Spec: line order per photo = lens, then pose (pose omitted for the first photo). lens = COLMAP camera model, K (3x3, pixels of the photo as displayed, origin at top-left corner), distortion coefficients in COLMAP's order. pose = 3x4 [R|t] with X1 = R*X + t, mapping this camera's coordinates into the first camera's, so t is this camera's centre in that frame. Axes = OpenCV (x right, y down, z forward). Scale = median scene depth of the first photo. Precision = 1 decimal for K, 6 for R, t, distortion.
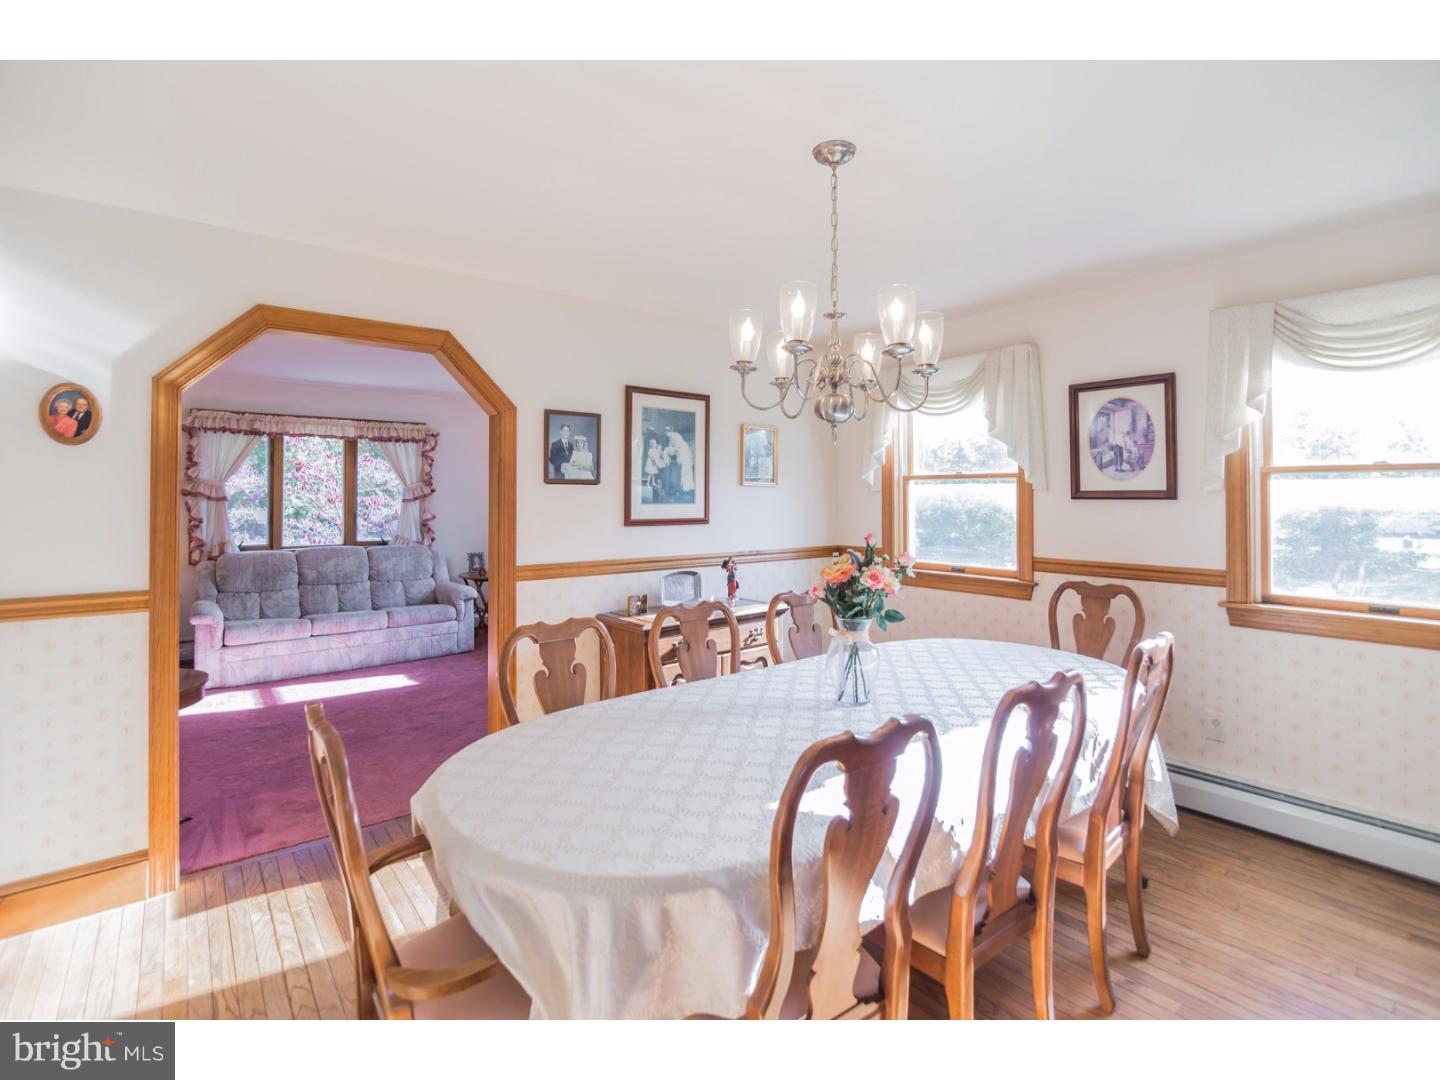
lens RADIAL K [[671.4, 0, 714.6], [0, 671.4, 488.1], [0, 0, 1]] dist [-0.012467, -0.001656]
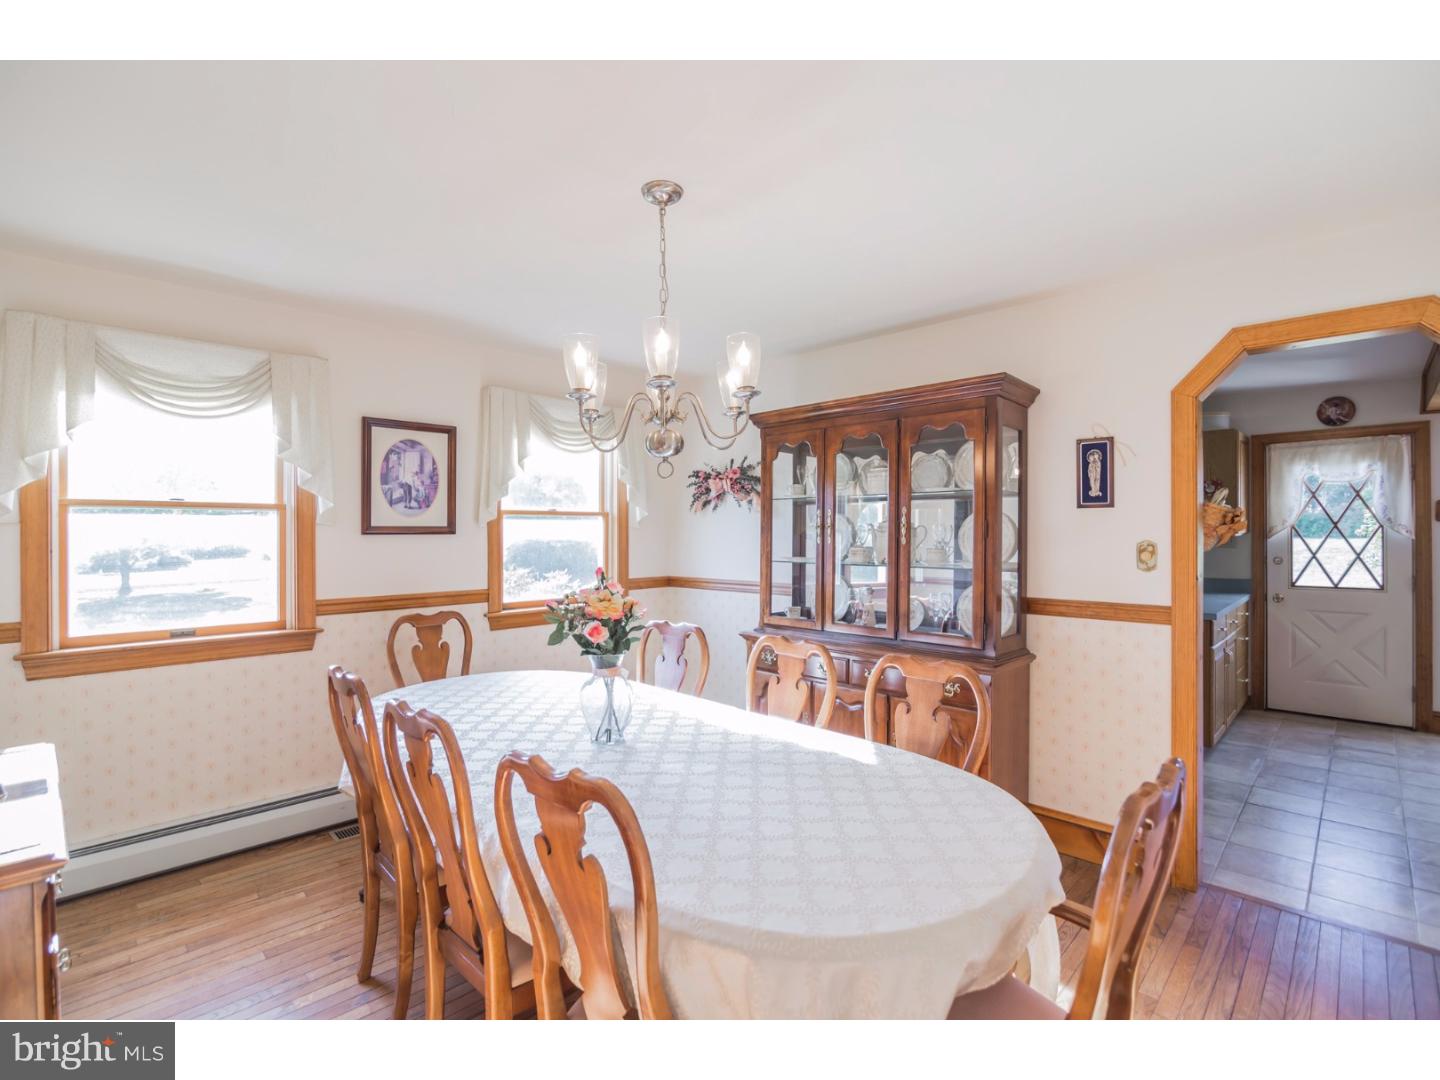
lens RADIAL K [[671.4, 0, 725.8], [0, 671.4, 540.2], [0, 0, 1]] dist [-0.012467, -0.001656]
pose [[-0.126174, -0.013319, 0.991919, -0.167424], [-0.012460, 0.999852, 0.011841, 0.002279], [-0.991930, -0.010865, -0.126321, 0.204277]]
